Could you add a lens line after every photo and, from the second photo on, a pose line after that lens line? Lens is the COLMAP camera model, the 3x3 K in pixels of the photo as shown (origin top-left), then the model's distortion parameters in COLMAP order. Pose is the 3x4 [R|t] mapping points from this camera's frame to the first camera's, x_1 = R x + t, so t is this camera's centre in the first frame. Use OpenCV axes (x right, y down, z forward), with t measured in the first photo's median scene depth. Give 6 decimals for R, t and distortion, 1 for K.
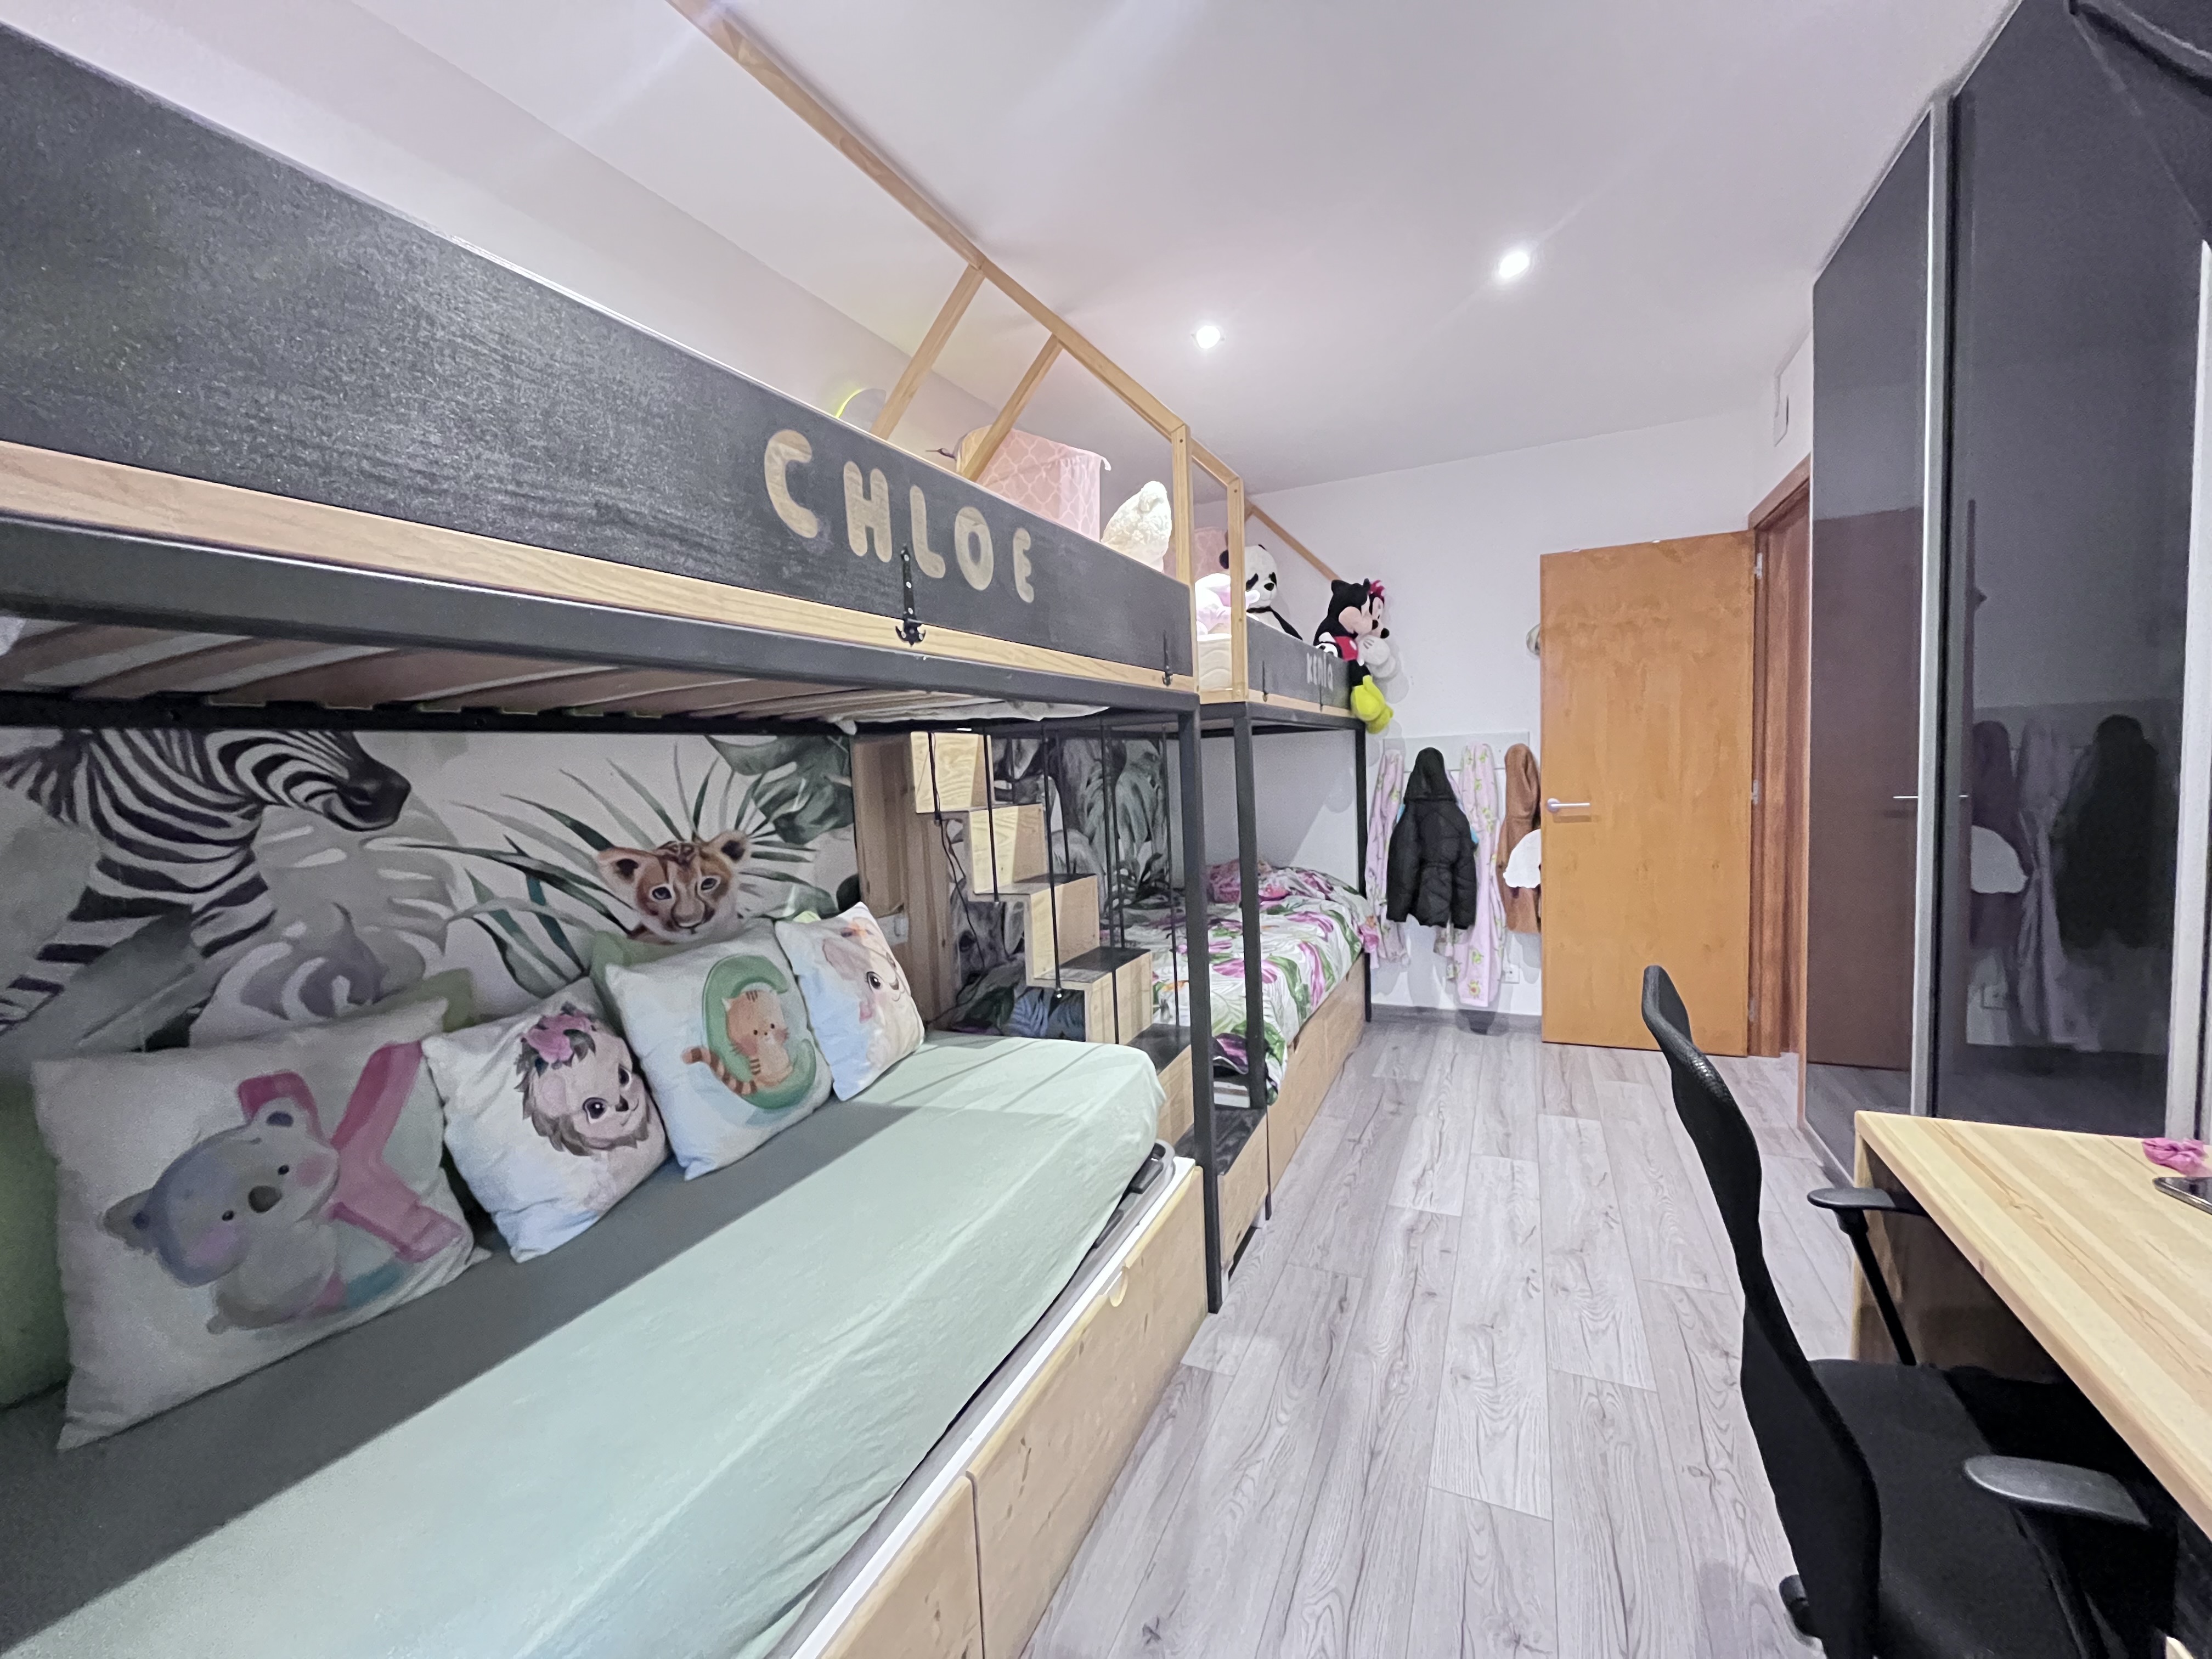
lens RADIAL K [[893.5, 0, 1111.6], [0, 893.5, 830.2], [0, 0, 1]] dist [-0.001278, -0.000383]
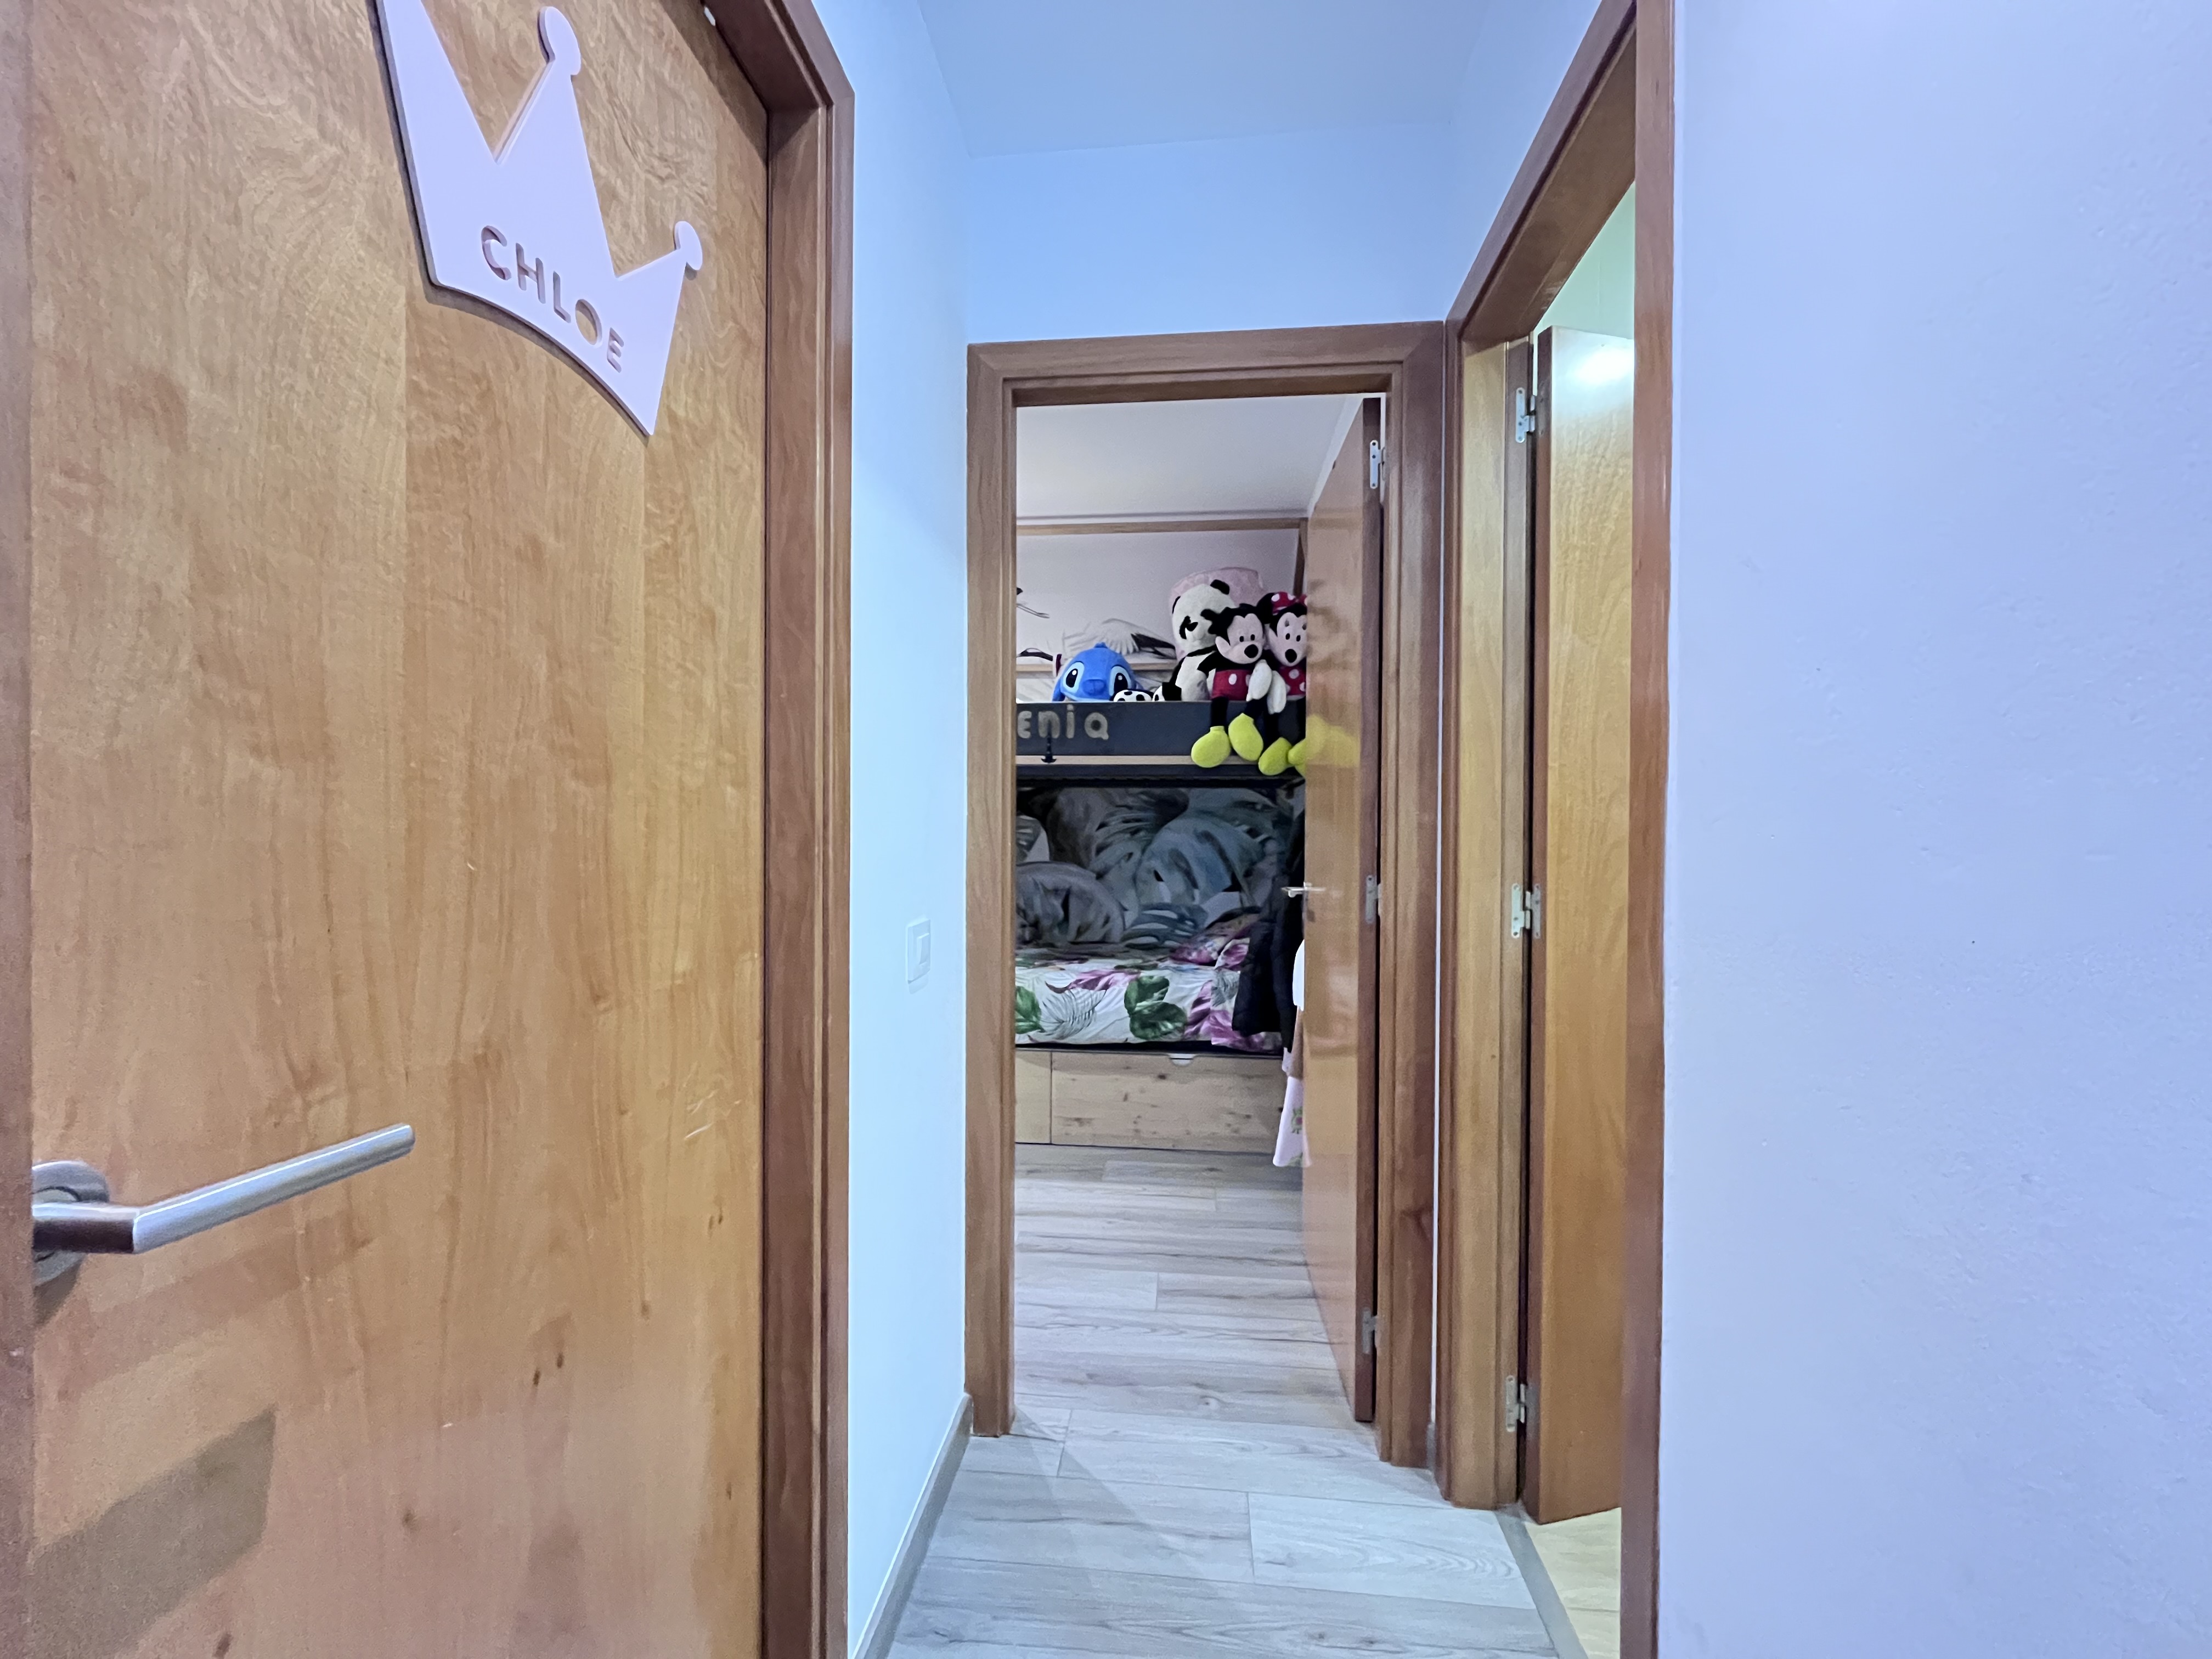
lens RADIAL K [[893.5, 0, 1109.1], [0, 893.5, 834.6], [0, 0, 1]] dist [-0.001278, -0.000383]
pose [[0.324574, 0.055509, -0.944230, 1.519713], [-0.093273, 0.995289, 0.026449, -0.104958], [0.941250, 0.079486, 0.328223, 0.913211]]
